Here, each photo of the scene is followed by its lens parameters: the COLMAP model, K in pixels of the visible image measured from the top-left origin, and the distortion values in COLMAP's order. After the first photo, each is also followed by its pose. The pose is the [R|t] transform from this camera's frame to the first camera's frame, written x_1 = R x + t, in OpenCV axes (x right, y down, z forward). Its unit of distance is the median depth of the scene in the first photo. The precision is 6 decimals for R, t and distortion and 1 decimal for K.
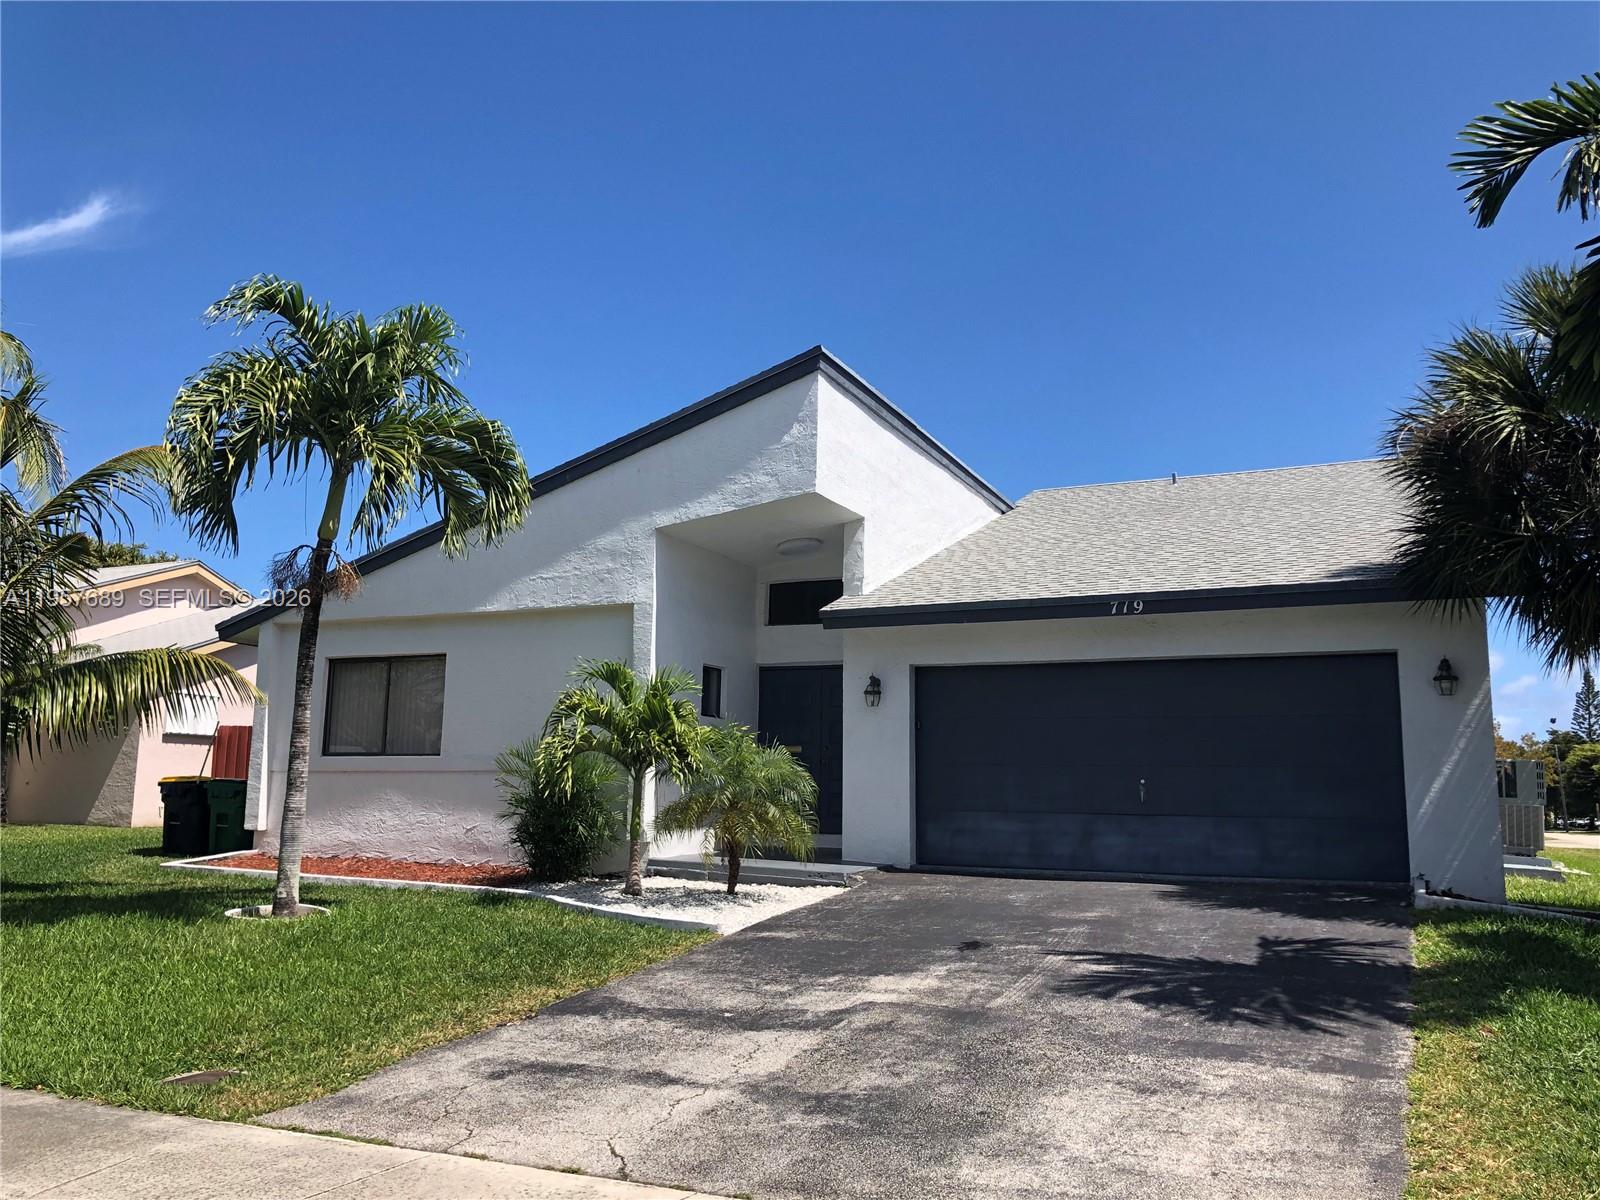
lens RADIAL K [[1306.0, 0, 788.4], [0, 1306.0, 592.7], [0, 0, 1]] dist [0.036963, -0.035122]
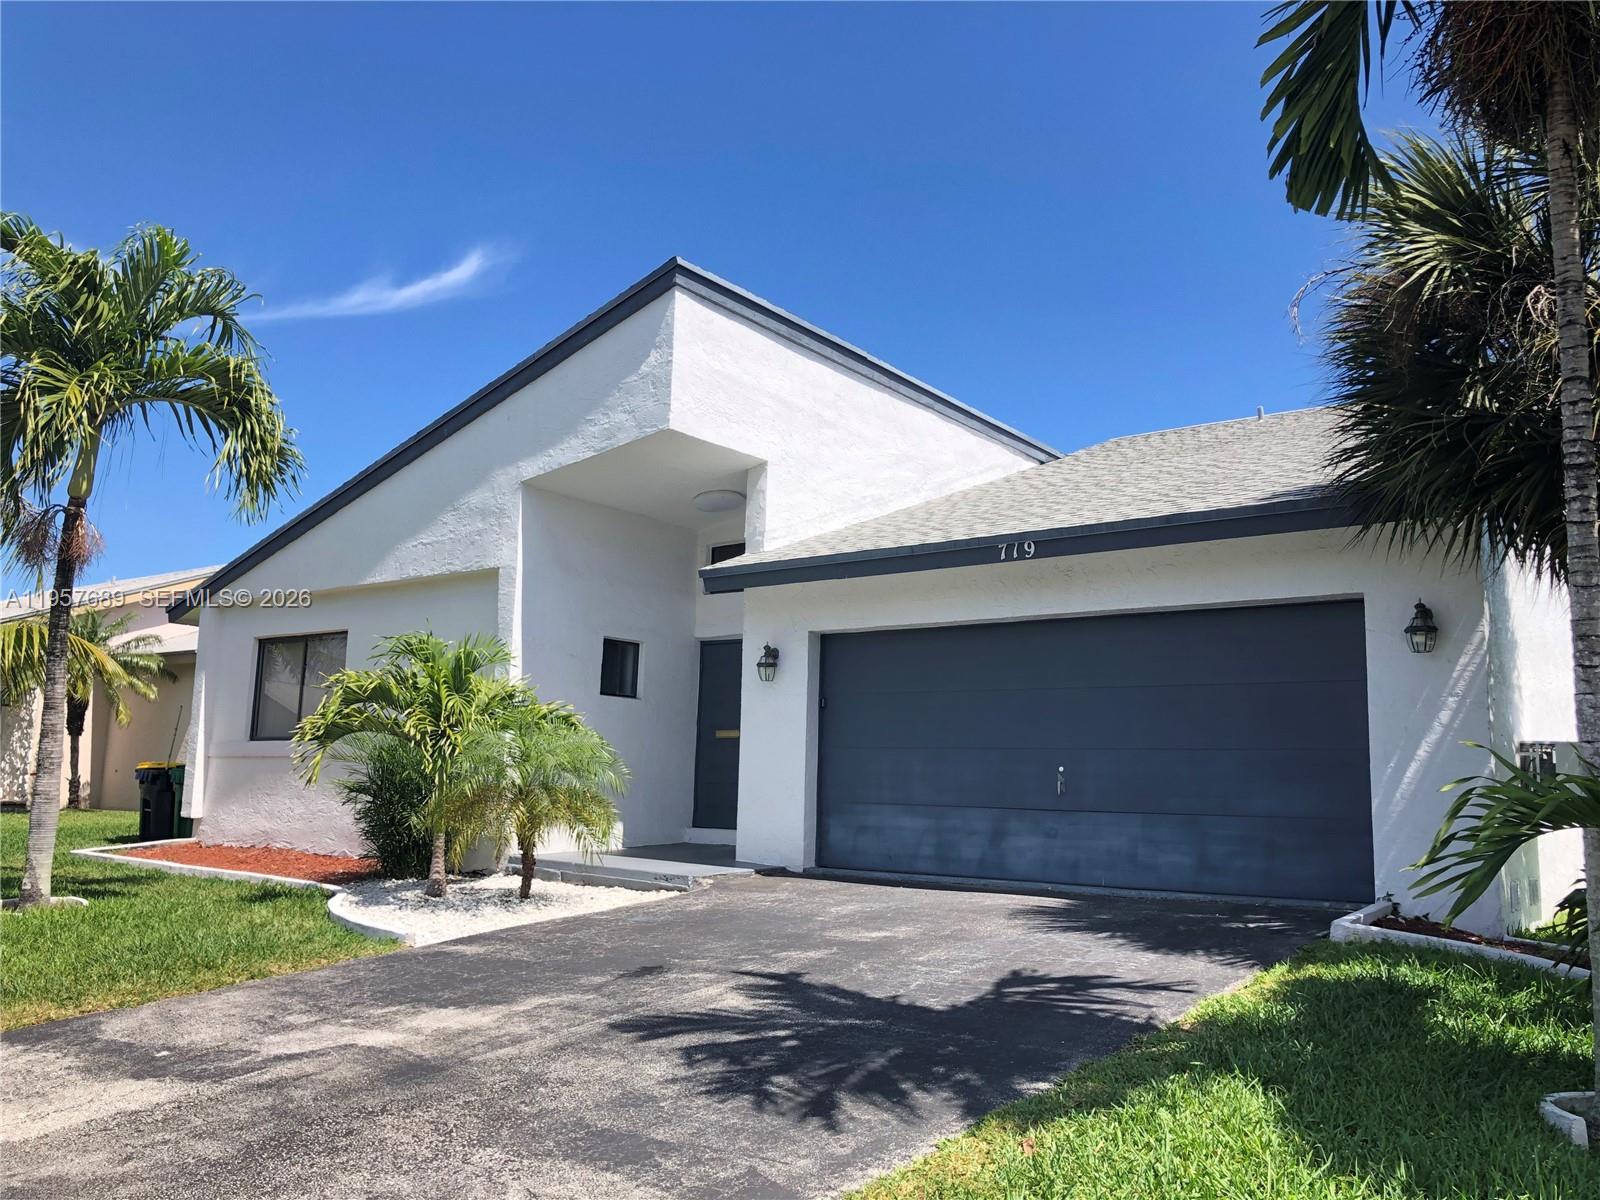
lens RADIAL K [[1306.0, 0, 798.0], [0, 1306.0, 607.7], [0, 0, 1]] dist [0.036963, -0.035122]
pose [[0.976871, -0.020811, -0.212815, 0.272497], [0.023398, 0.999680, 0.009644, 0.032249], [0.212546, -0.014400, 0.977045, 0.177294]]
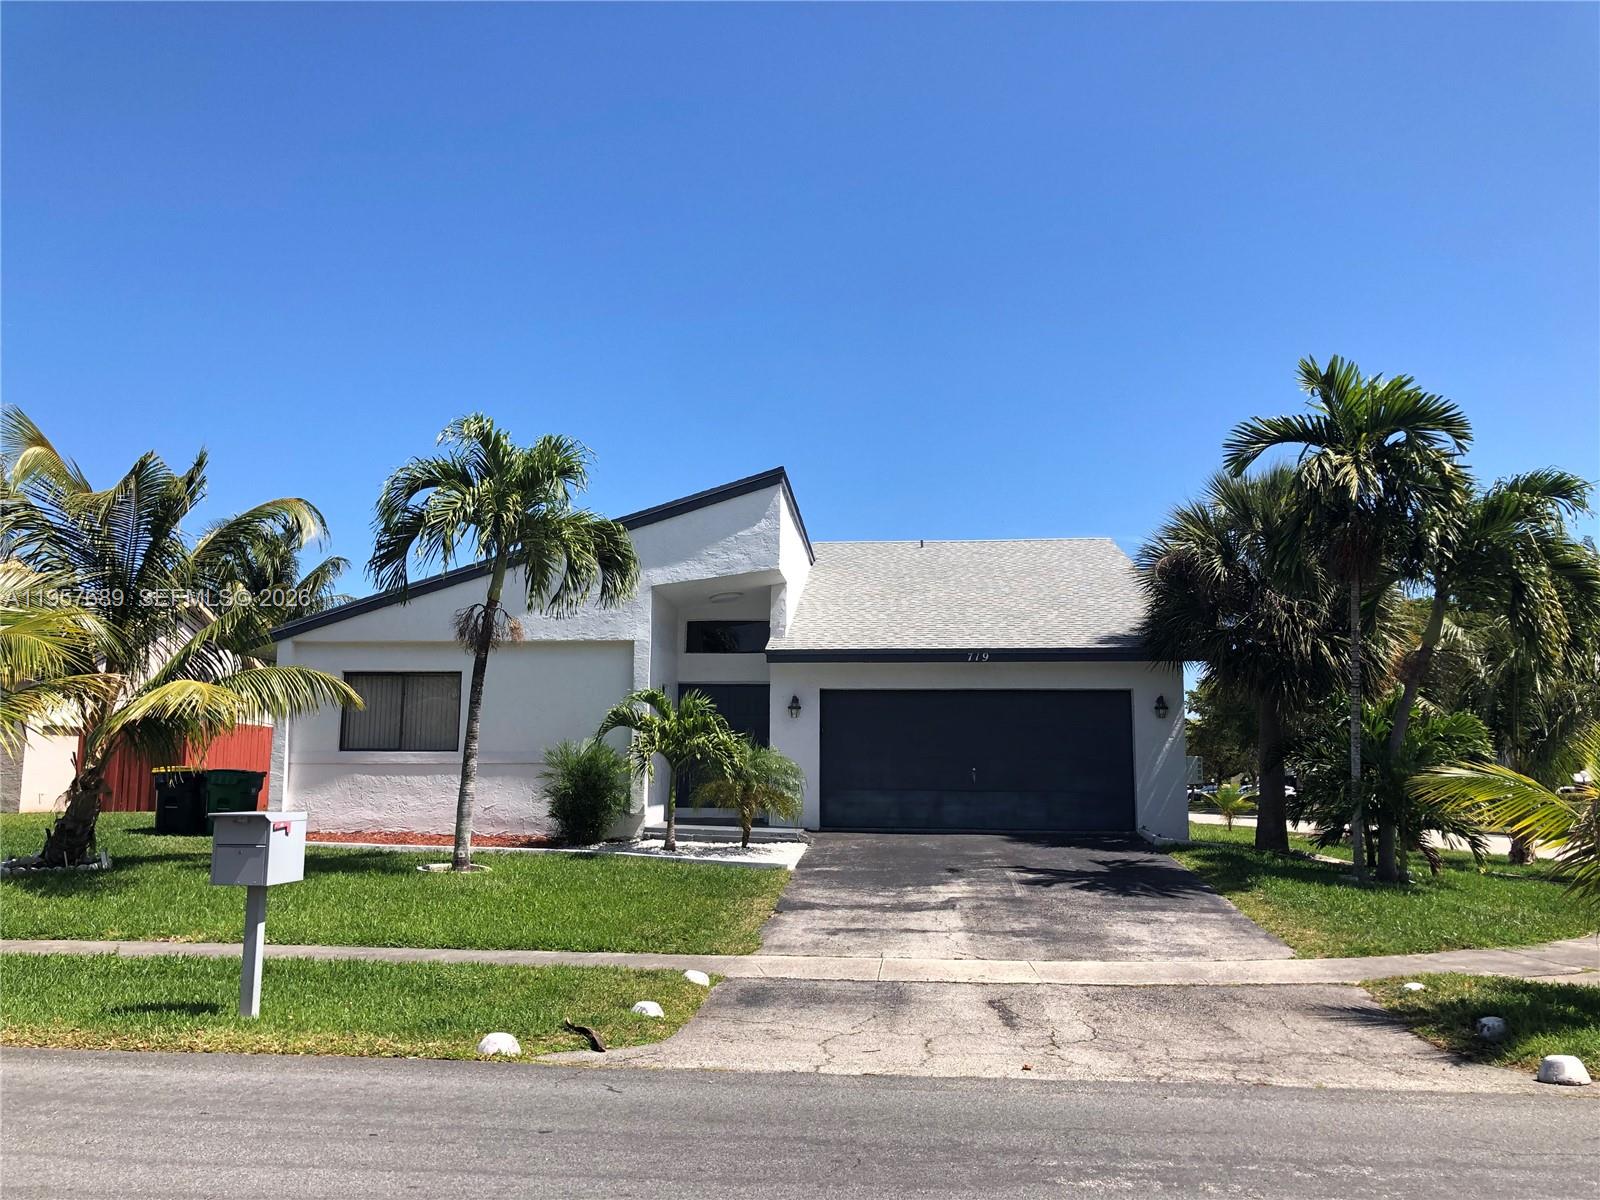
lens RADIAL K [[1306.0, 0, 799.4], [0, 1306.0, 599.5], [0, 0, 1]] dist [0.036963, -0.035122]
pose [[0.937378, 0.039944, 0.346017, -0.436796], [-0.047775, 0.998758, 0.014128, -0.062948], [-0.345023, -0.029774, 0.938122, -0.339696]]
